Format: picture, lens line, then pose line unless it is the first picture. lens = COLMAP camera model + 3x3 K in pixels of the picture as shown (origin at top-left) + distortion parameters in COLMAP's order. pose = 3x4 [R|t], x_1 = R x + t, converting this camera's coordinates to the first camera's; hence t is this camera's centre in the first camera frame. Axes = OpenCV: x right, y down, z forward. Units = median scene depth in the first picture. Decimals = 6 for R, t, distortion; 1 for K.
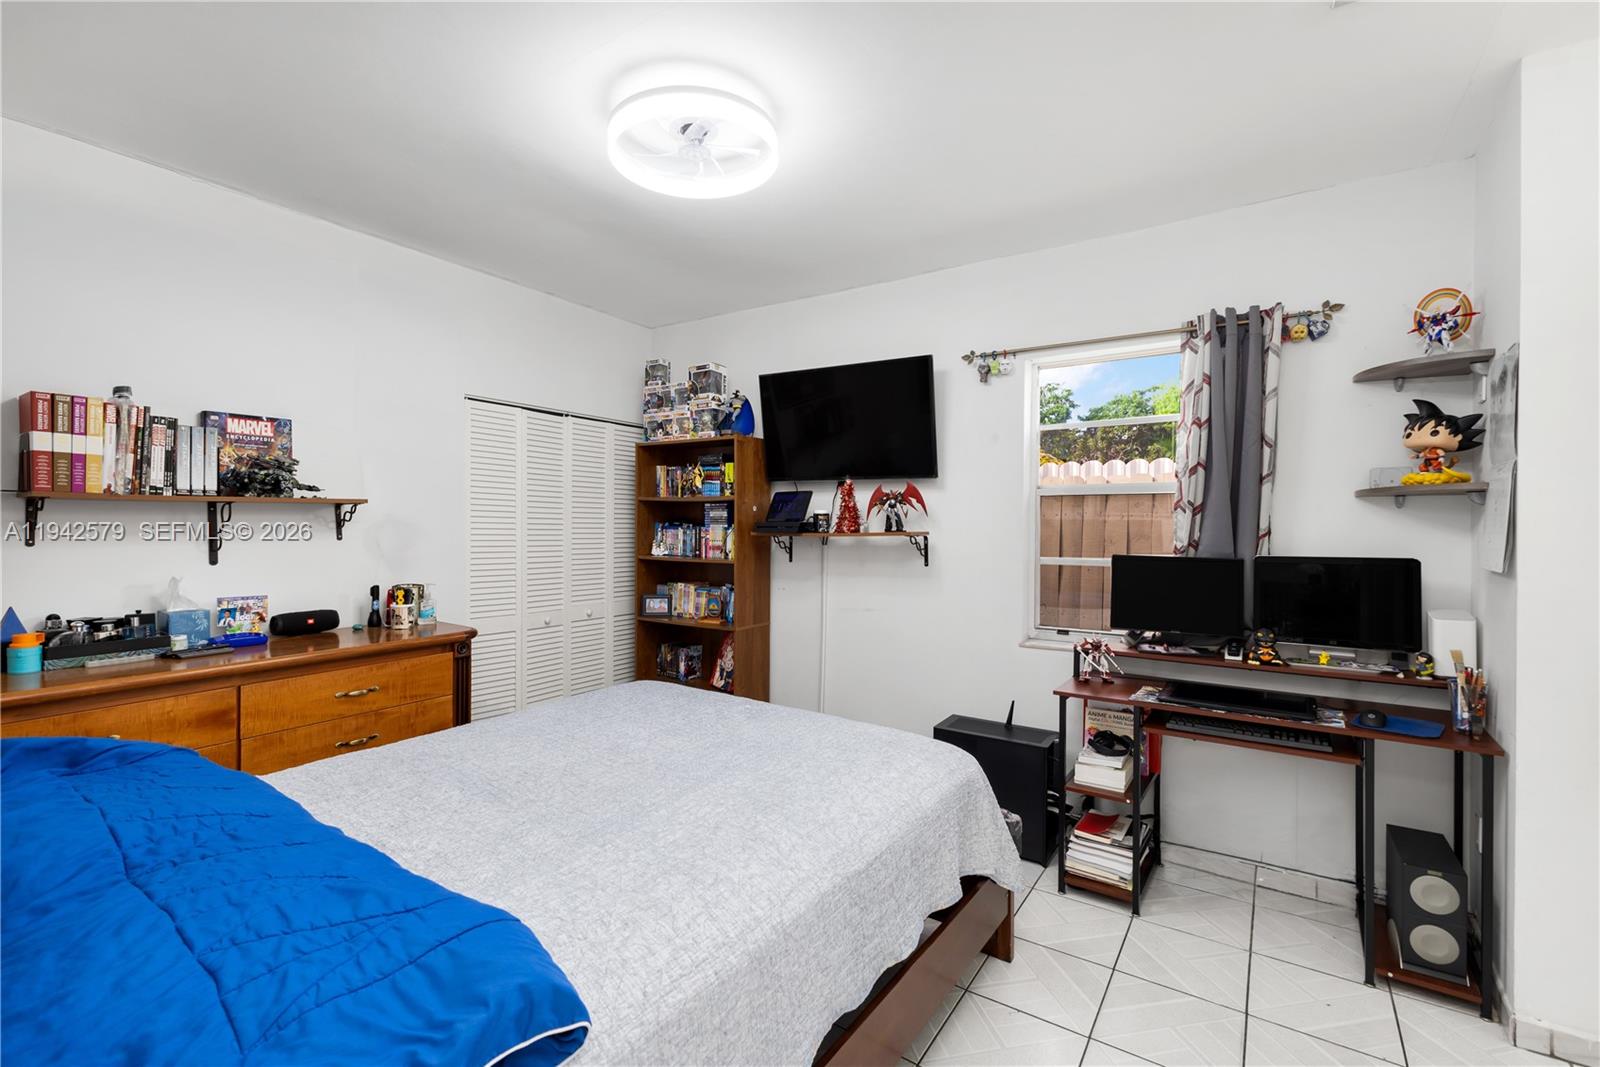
lens RADIAL K [[697.9, 0, 804.1], [0, 697.9, 528.1], [0, 0, 1]] dist [0.002861, -0.000463]
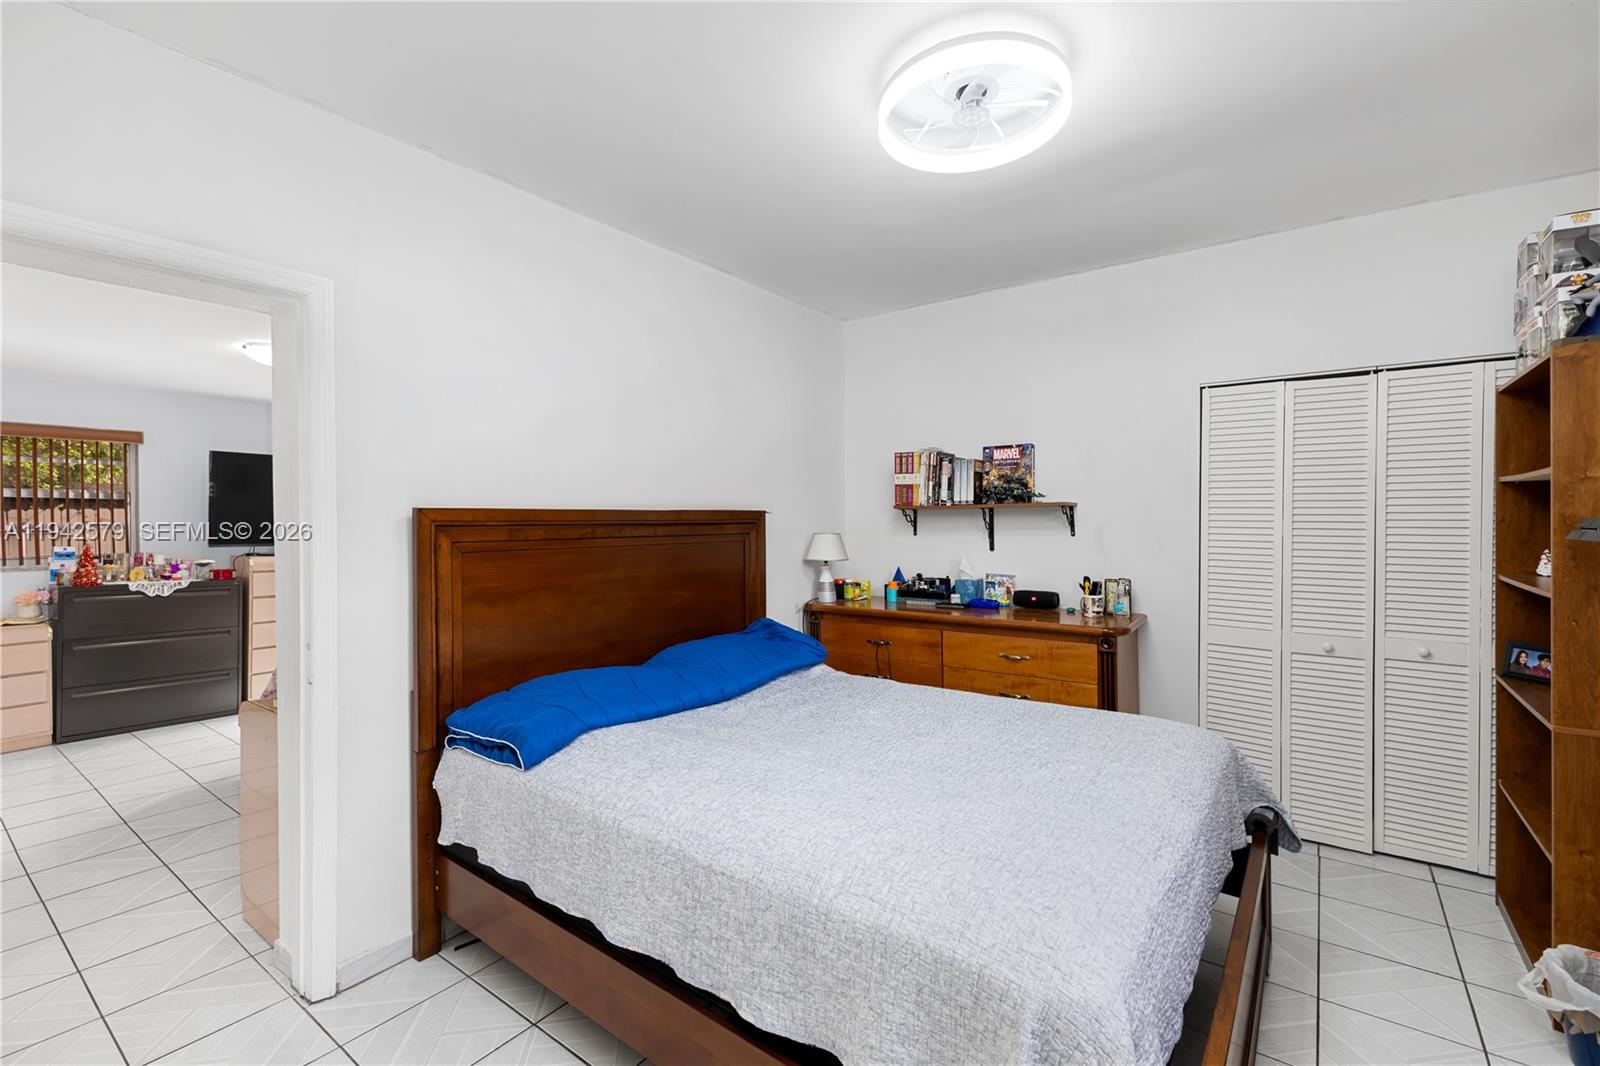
lens RADIAL K [[697.9, 0, 804.1], [0, 697.9, 527.6], [0, 0, 1]] dist [0.002861, -0.000463]
pose [[-0.083107, 0.009977, -0.996491, 0.643302], [-0.002040, 0.999946, 0.010182, -0.010335], [0.996539, 0.002879, -0.083082, 0.726511]]
